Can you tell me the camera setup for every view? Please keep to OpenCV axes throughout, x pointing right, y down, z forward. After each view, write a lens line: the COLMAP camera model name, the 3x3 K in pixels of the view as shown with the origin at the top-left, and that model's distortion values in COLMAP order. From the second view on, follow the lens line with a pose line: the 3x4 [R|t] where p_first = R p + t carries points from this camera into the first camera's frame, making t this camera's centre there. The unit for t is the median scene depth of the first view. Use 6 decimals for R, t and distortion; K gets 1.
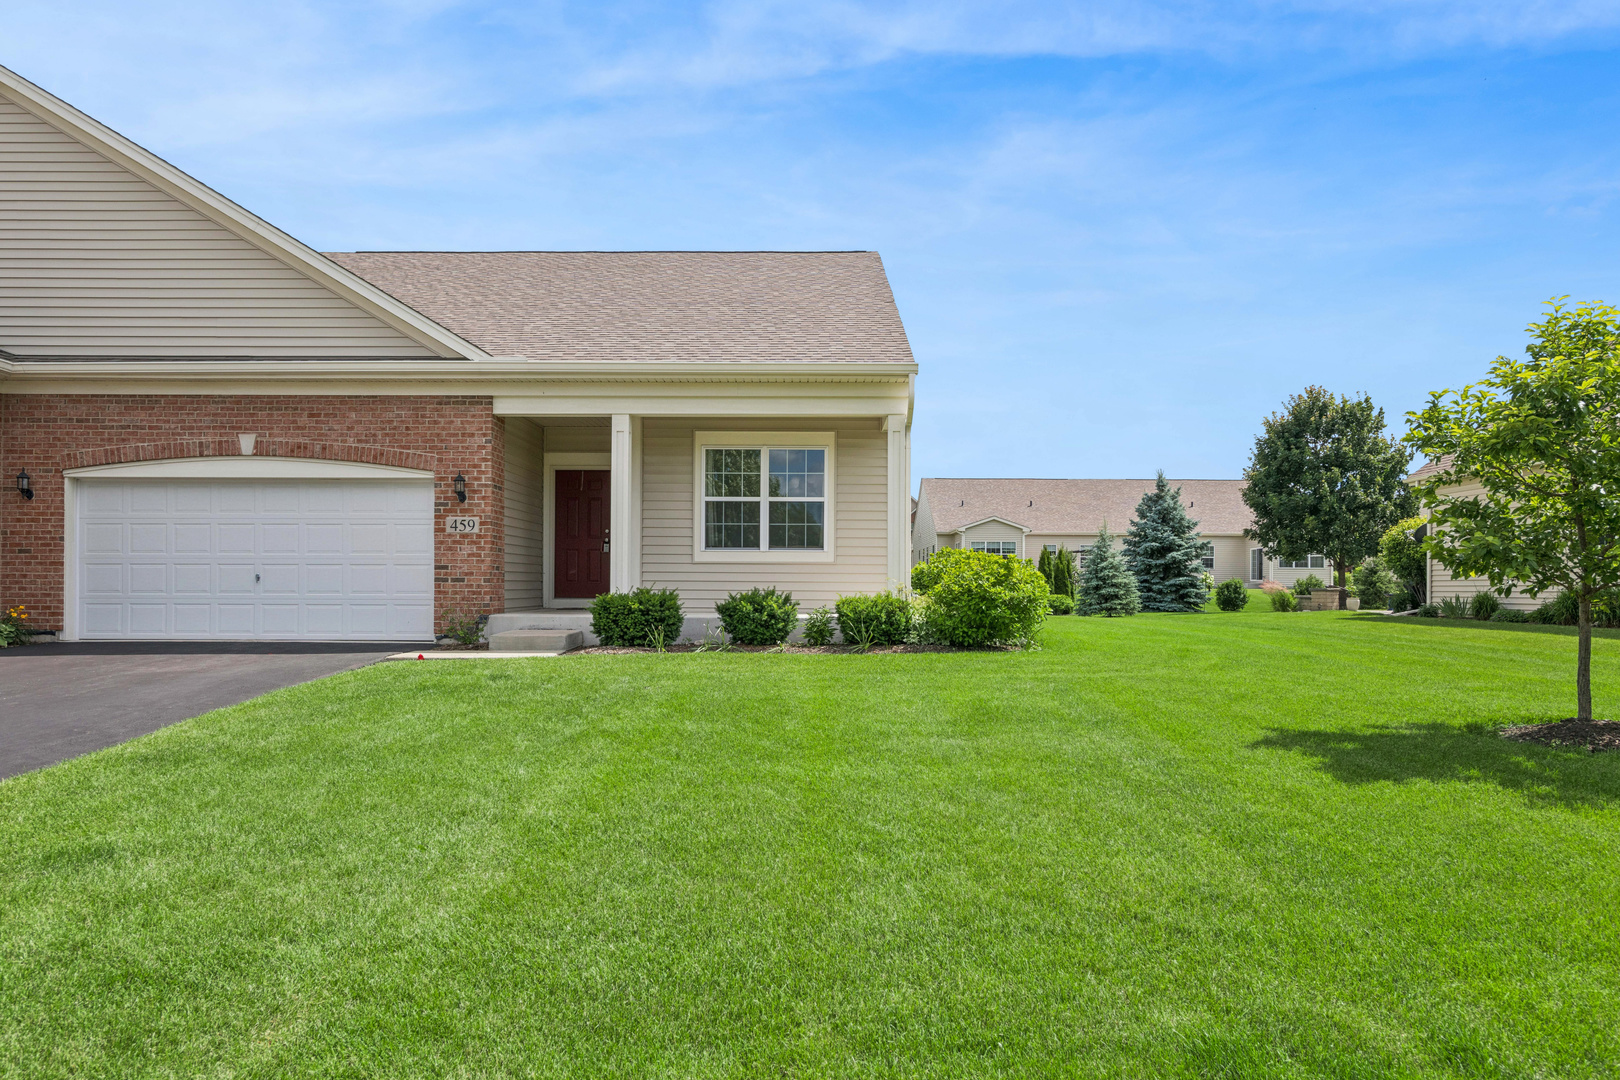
lens RADIAL K [[1045.0, 0, 802.4], [0, 1045.0, 574.7], [0, 0, 1]] dist [-0.003424, -0.000258]
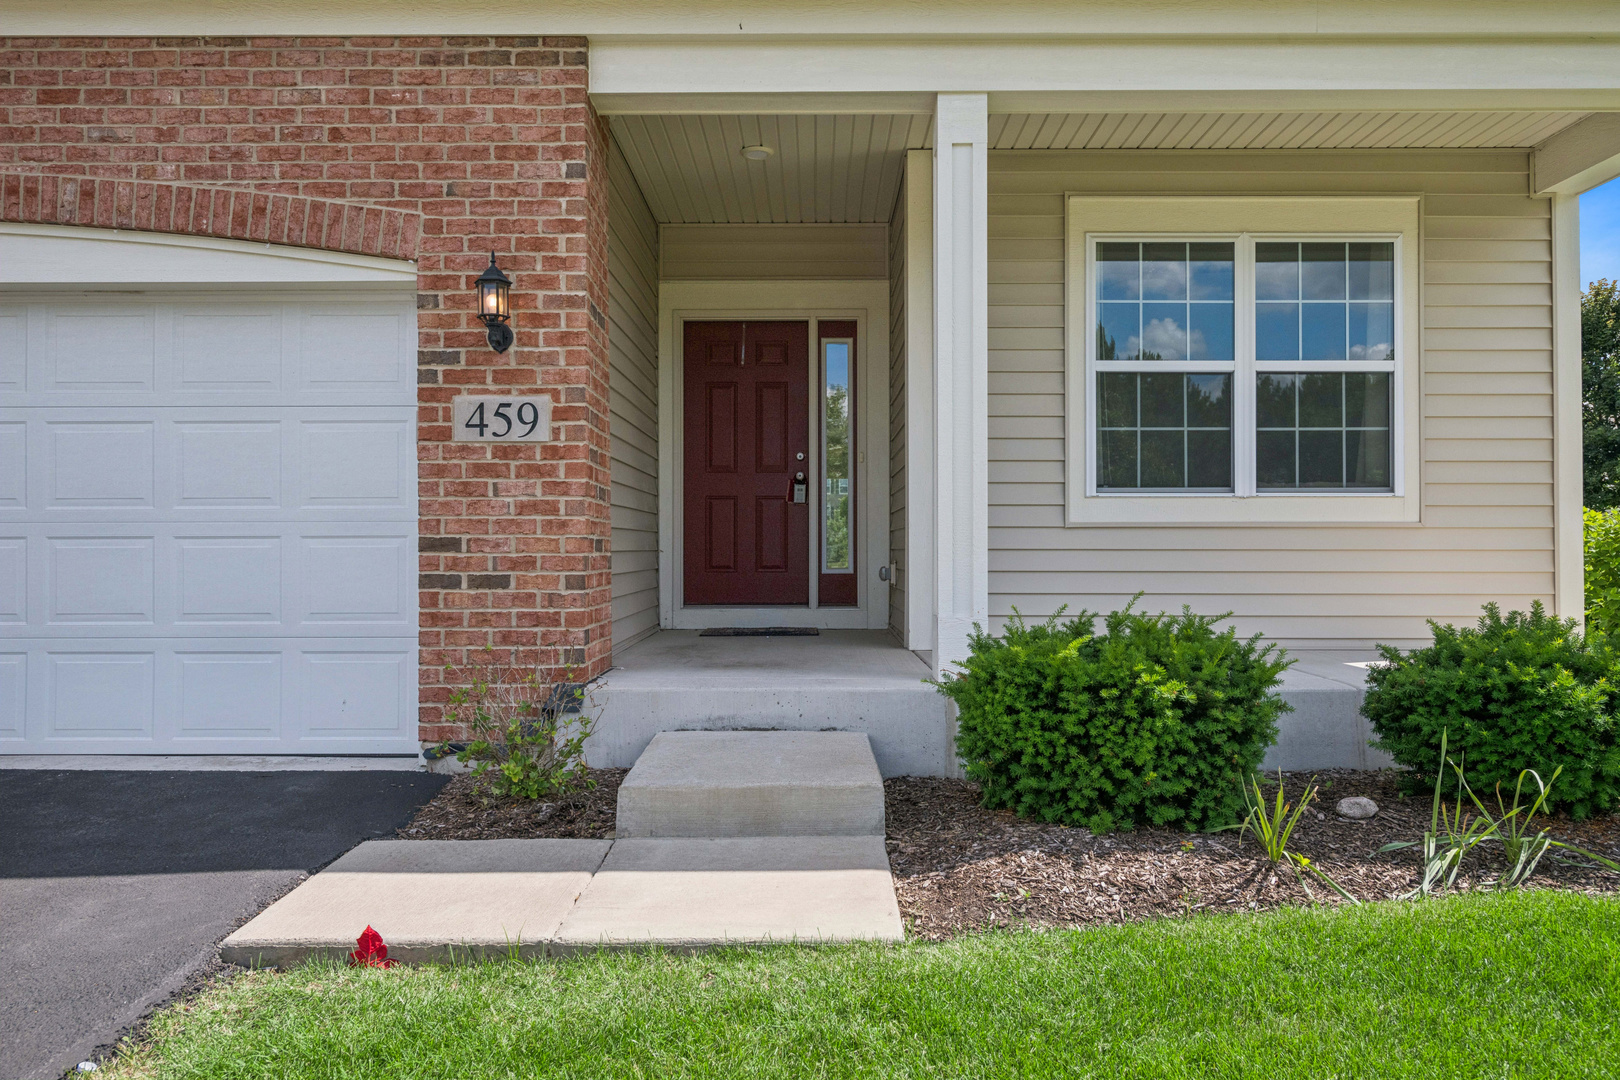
lens RADIAL K [[1103.5, 0, 812.1], [0, 1103.5, 538.2], [0, 0, 1]] dist [0.005580, 0.000472]
pose [[0.999939, -0.005389, 0.009666, -0.227913], [0.005368, 0.999983, 0.002277, -0.009213], [-0.009678, -0.002225, 0.999951, 0.639658]]
